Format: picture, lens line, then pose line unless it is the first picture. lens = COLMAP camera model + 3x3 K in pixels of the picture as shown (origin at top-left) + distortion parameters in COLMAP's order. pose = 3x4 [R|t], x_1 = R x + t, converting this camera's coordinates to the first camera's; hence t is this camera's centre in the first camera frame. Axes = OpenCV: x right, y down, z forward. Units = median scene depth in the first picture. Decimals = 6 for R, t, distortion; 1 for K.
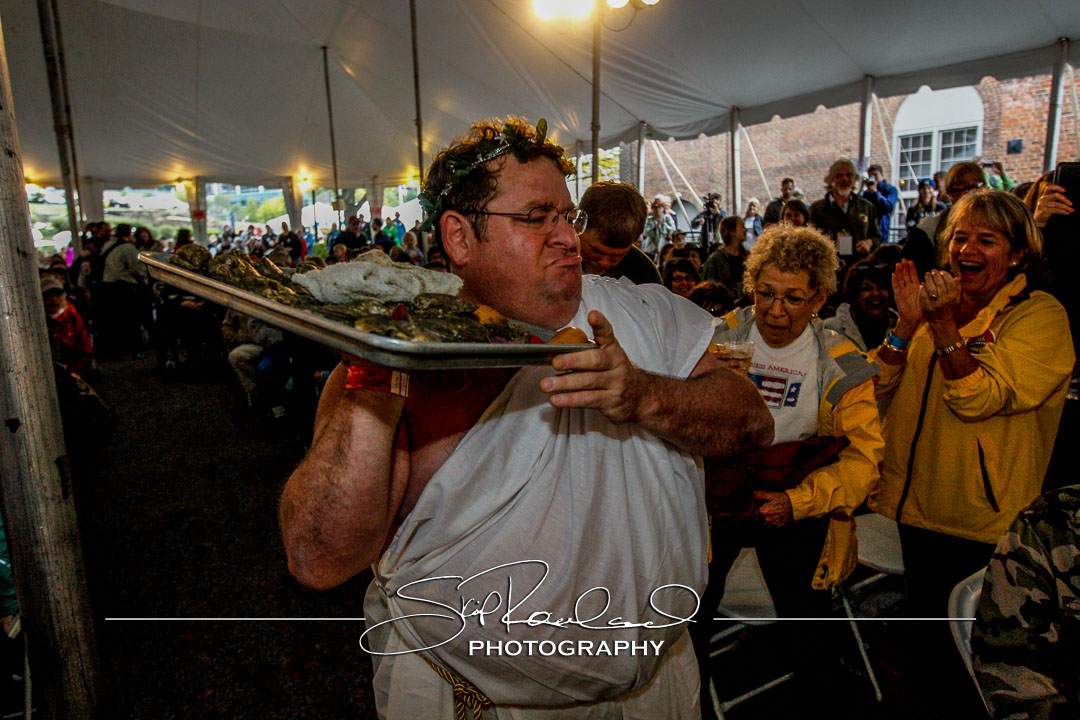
lens RADIAL K [[735.8, 0, 538.1], [0, 735.8, 355.0], [0, 0, 1]] dist [-0.051025, 0.033955]
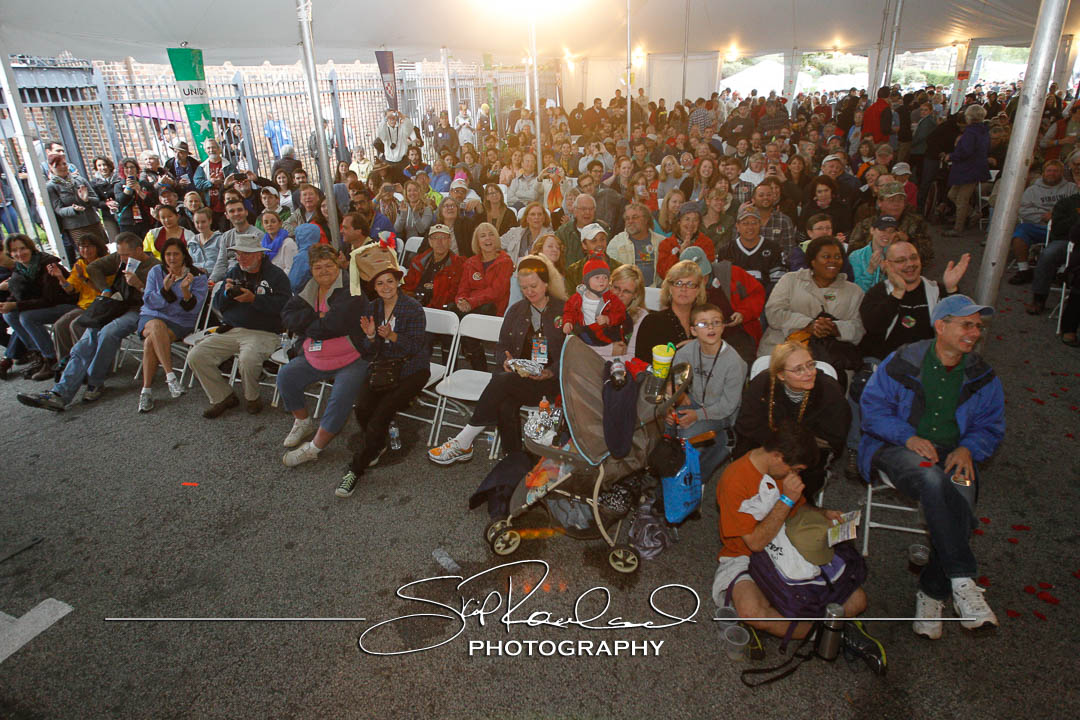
lens RADIAL K [[636.9, 0, 534.9], [0, 636.9, 360.1], [0, 0, 1]] dist [-0.051973, 0.022064]
pose [[0.579583, 0.337284, -0.741837, 0.024961], [-0.123772, 0.936200, 0.328953, -0.015438], [0.805459, -0.098837, 0.584352, -0.209490]]
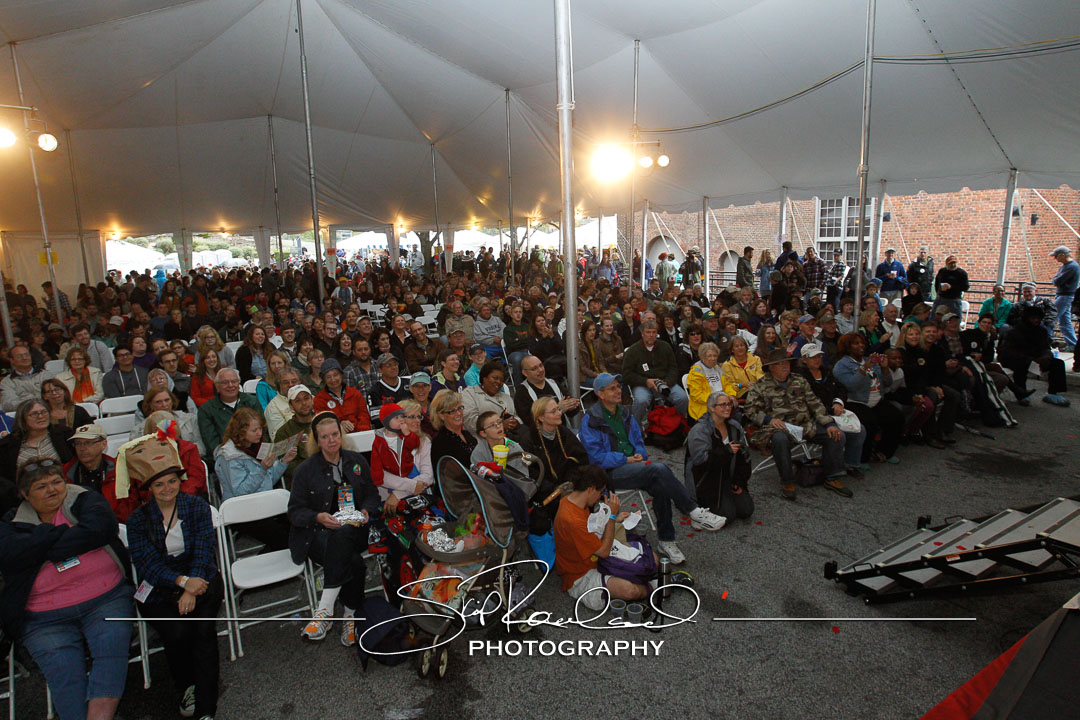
lens RADIAL K [[636.9, 0, 539.5], [0, 636.9, 362.7], [0, 0, 1]] dist [-0.051973, 0.022064]
pose [[0.999877, 0.004176, 0.015093, -0.099260], [-0.004423, 0.999855, 0.016417, 0.003923], [-0.015023, -0.016481, 0.999751, -0.335289]]
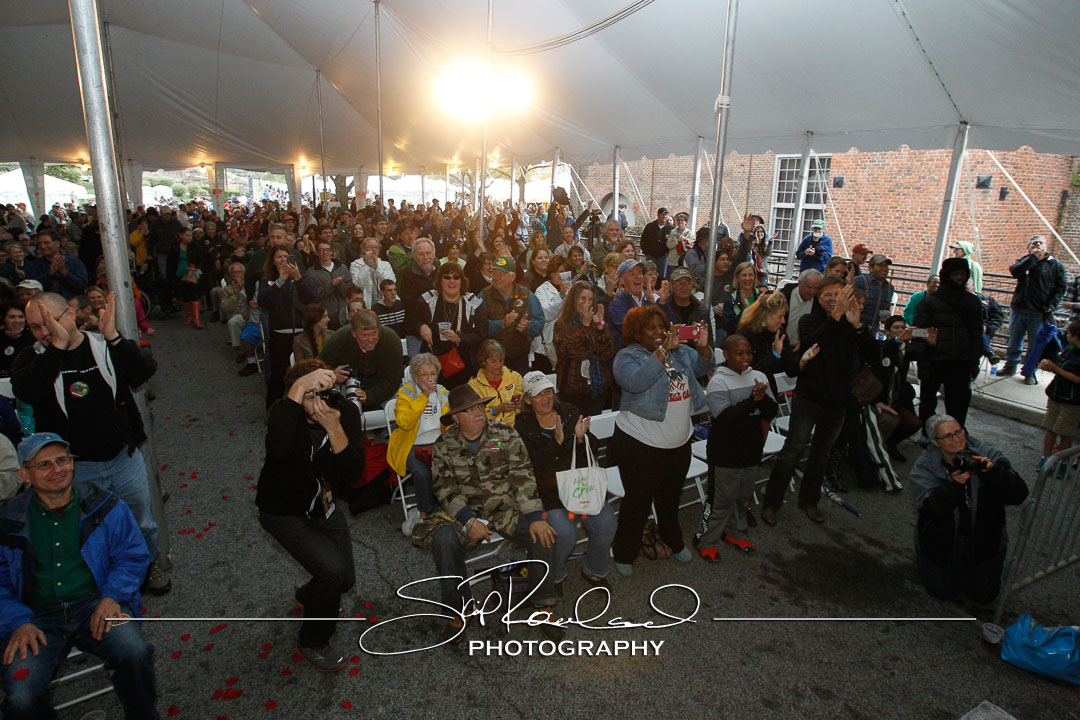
lens RADIAL K [[636.9, 0, 536.3], [0, 636.9, 362.2], [0, 0, 1]] dist [-0.051973, 0.022064]
pose [[0.998304, 0.049515, 0.030621, 0.088547], [-0.051984, 0.994947, 0.085900, -0.030388], [-0.026212, -0.087346, 0.995833, -0.163882]]
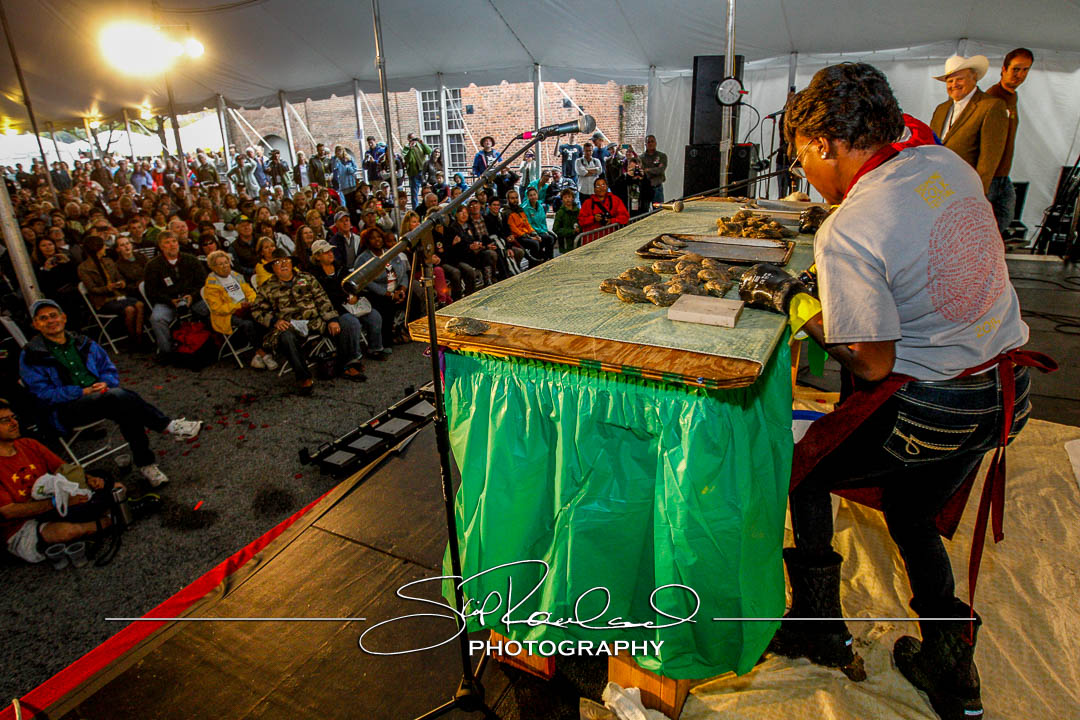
lens RADIAL K [[636.9, 0, 537.3], [0, 636.9, 354.1], [0, 0, 1]] dist [-0.051973, 0.022064]
pose [[0.858008, -0.179032, 0.481424, 0.002935], [0.103220, 0.978266, 0.179836, 0.011898], [-0.503157, -0.104609, 0.857840, -0.367370]]
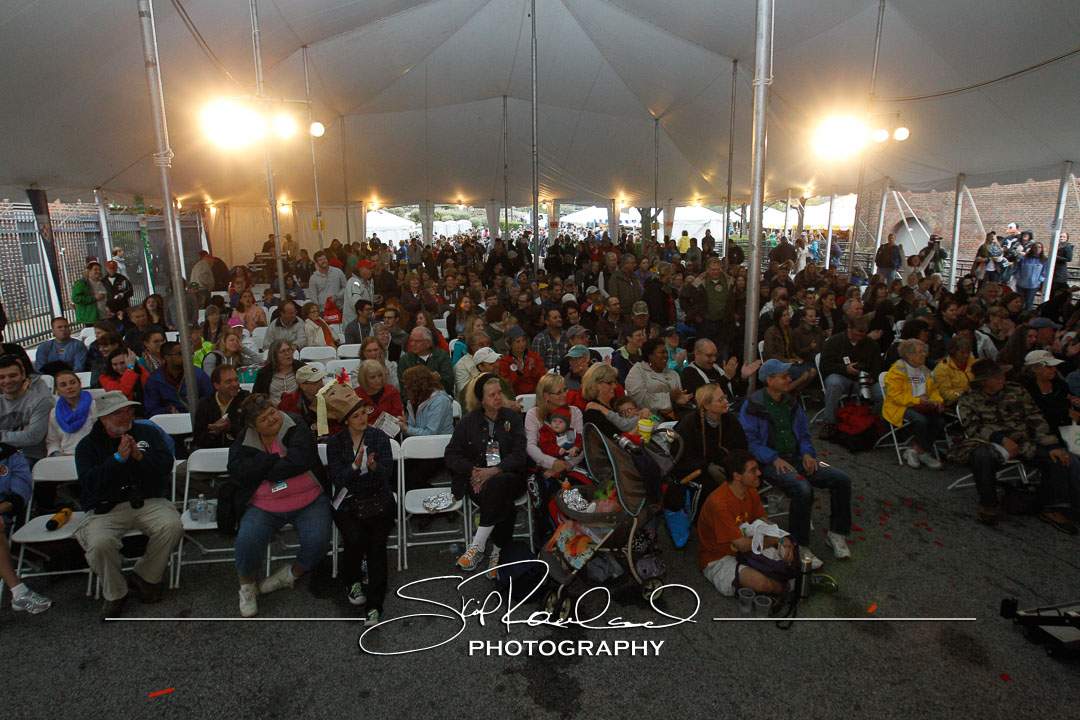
lens RADIAL K [[636.9, 0, 538.4], [0, 636.9, 362.0], [0, 0, 1]] dist [-0.051973, 0.022064]
pose [[0.942719, 0.097650, -0.318975, -0.067517], [-0.080076, 0.994481, 0.067785, 0.002701], [0.323834, -0.038360, 0.945336, -0.345561]]
